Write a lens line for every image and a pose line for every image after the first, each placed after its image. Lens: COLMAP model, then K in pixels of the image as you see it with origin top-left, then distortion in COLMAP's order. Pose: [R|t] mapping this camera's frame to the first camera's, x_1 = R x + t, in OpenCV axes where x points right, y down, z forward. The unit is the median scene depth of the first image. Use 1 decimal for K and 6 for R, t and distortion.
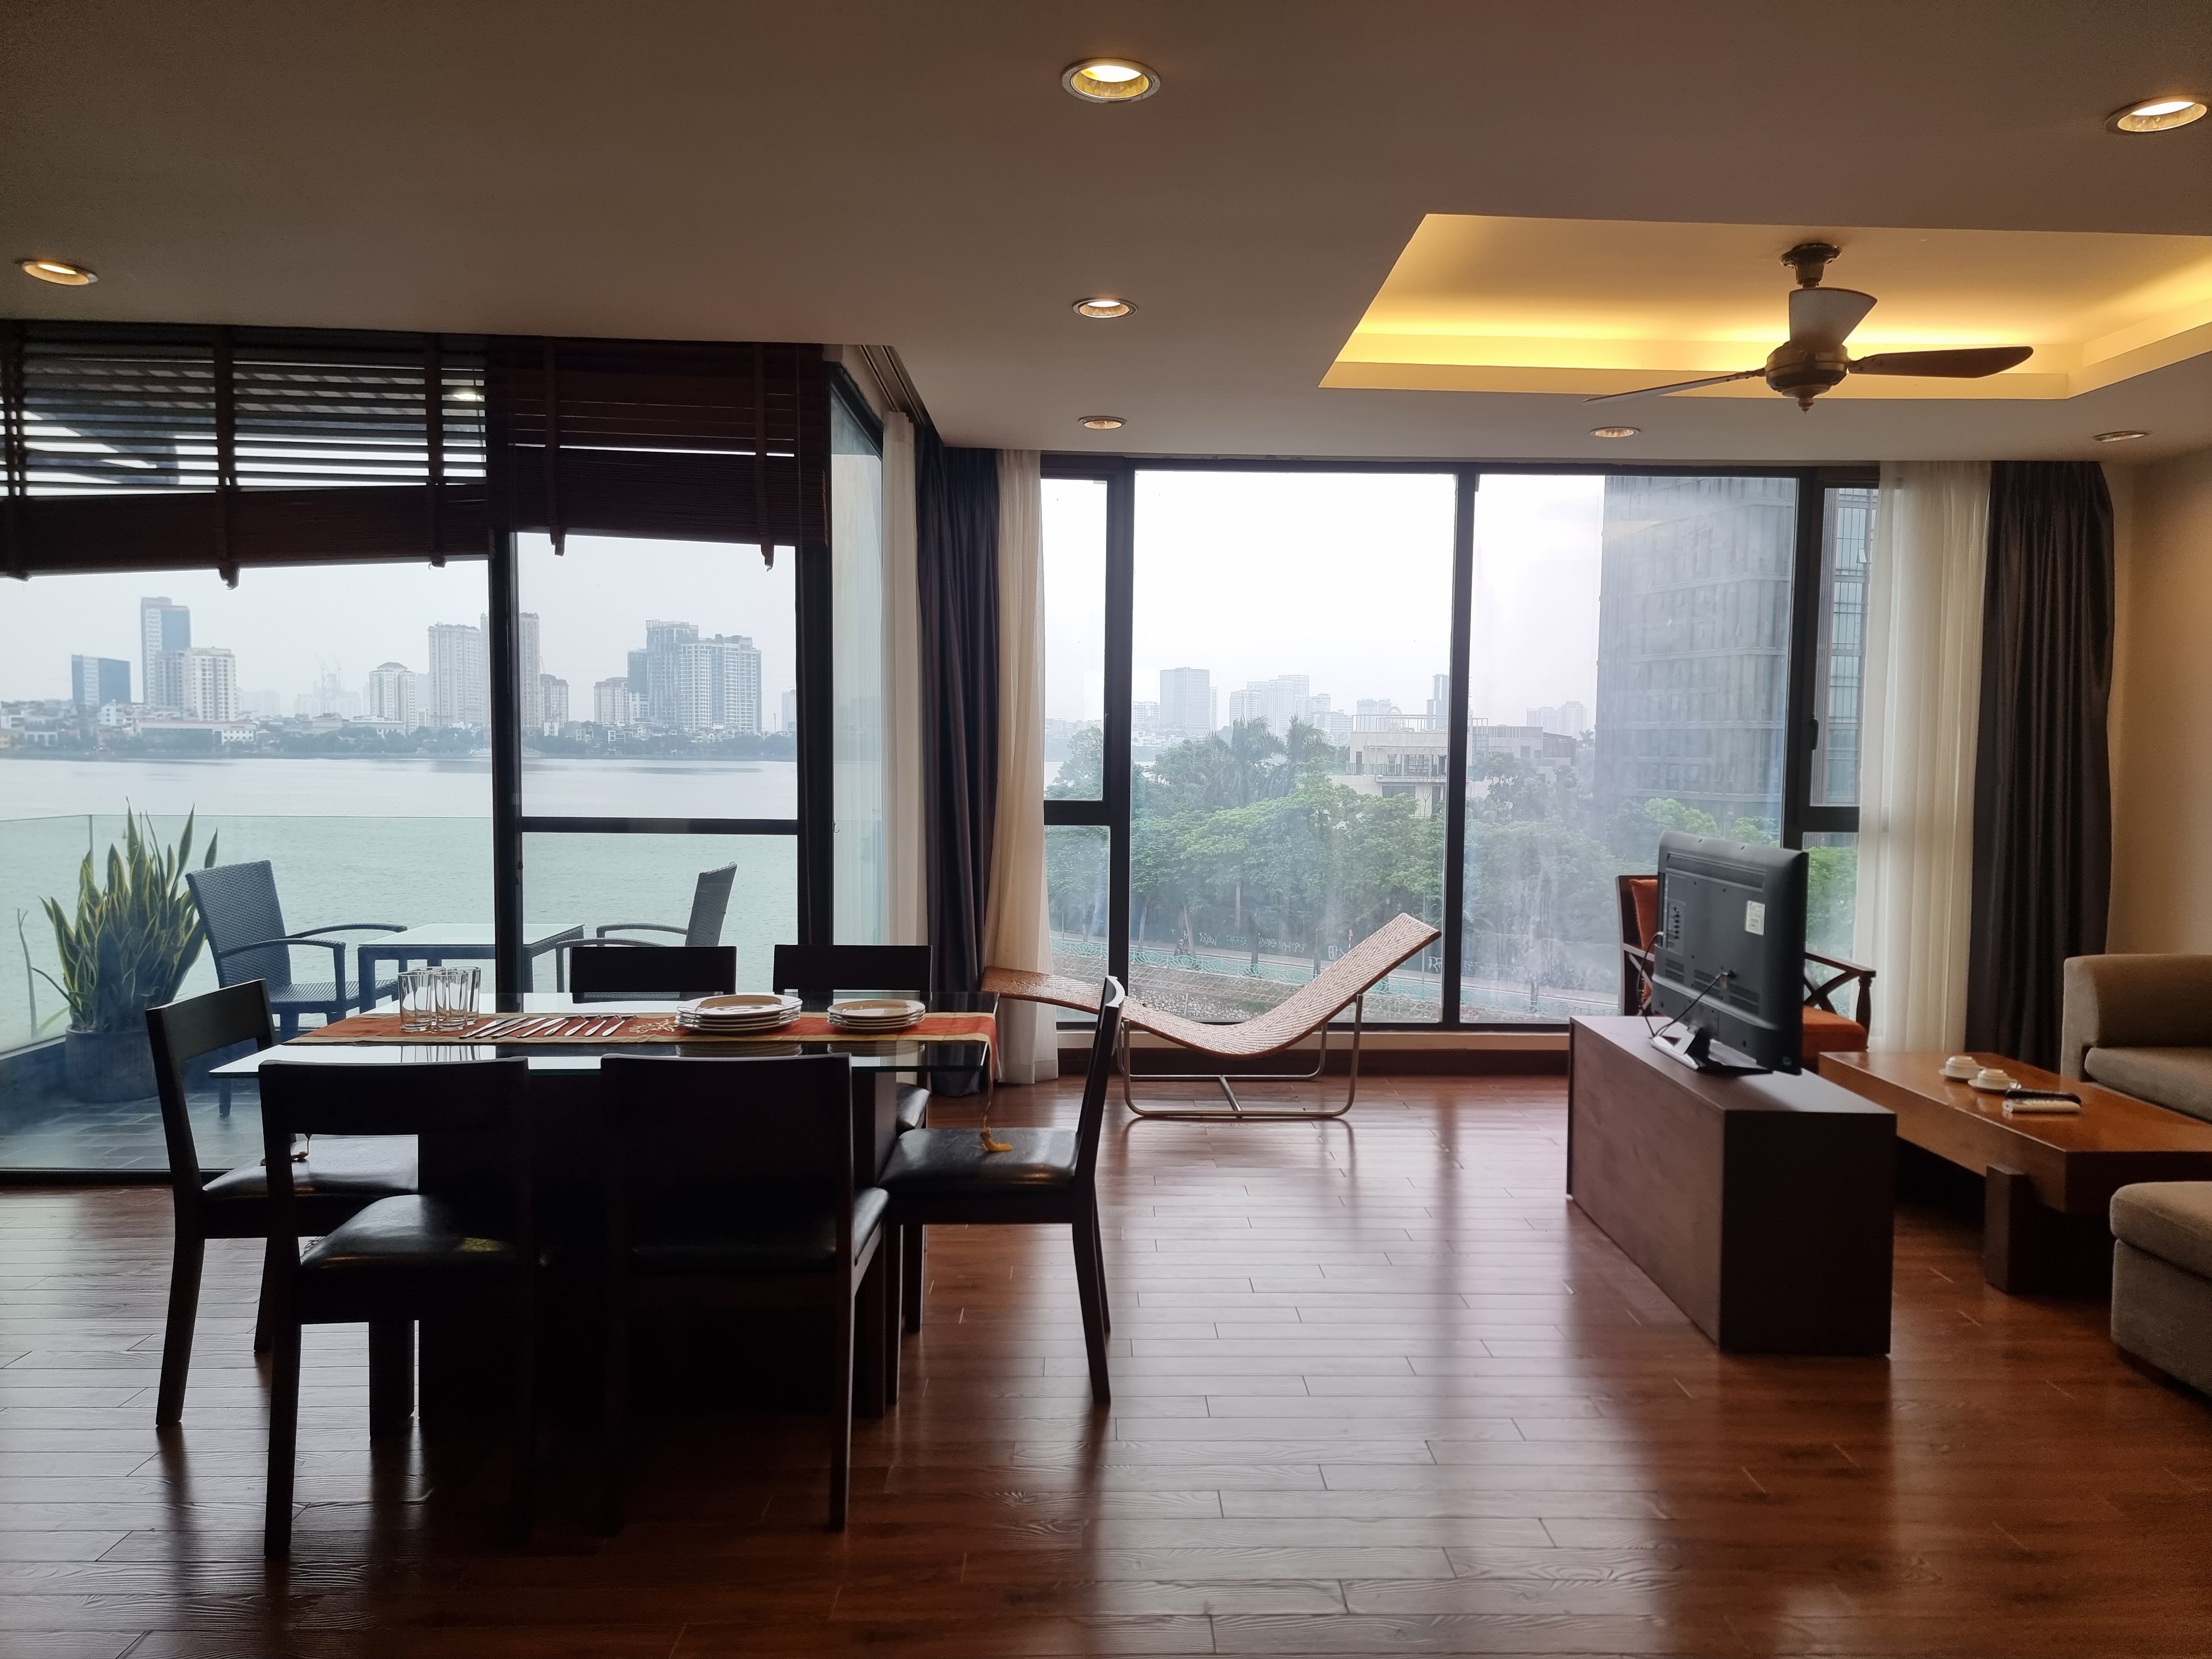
lens RADIAL K [[1538.4, 0, 1168.6], [0, 1538.4, 818.5], [0, 0, 1]] dist [0.022656, -0.008515]
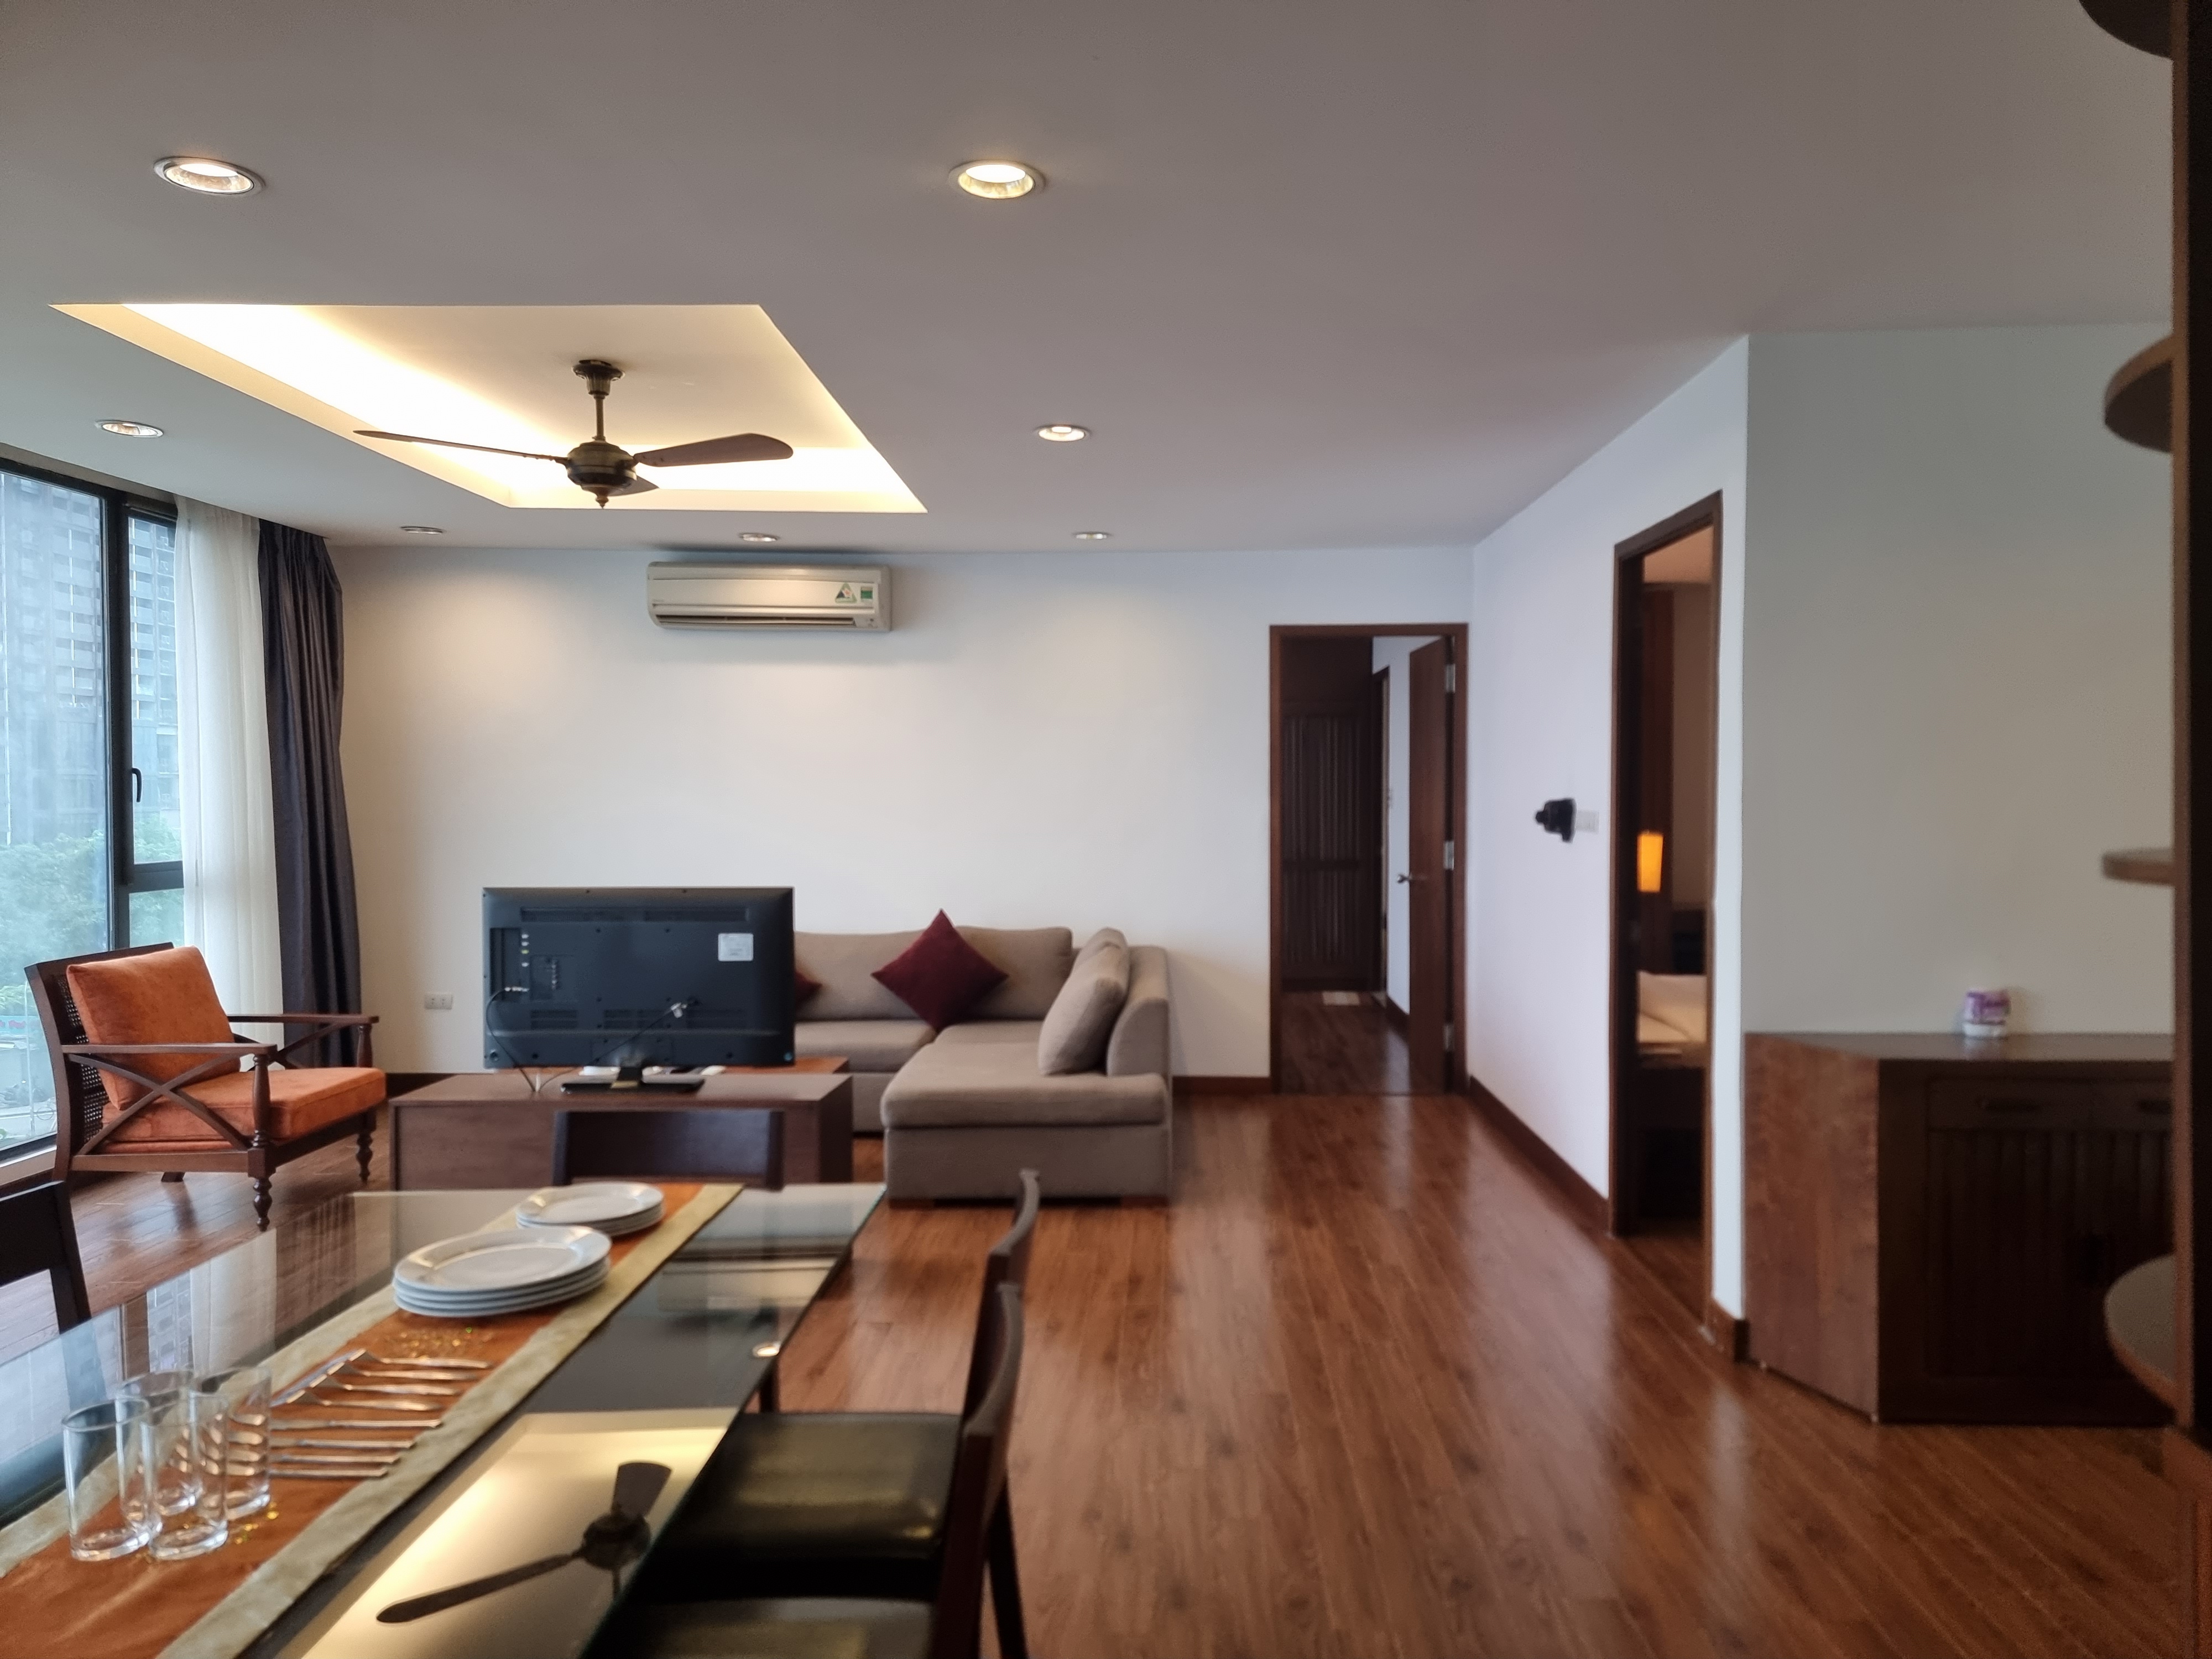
lens RADIAL K [[1538.4, 0, 1103.2], [0, 1538.4, 831.4], [0, 0, 1]] dist [0.022656, -0.008515]
pose [[0.036503, -0.036777, 0.998657, -0.480200], [0.048565, 0.998207, 0.034986, -0.031777], [-0.998153, 0.047223, 0.038223, 0.402687]]
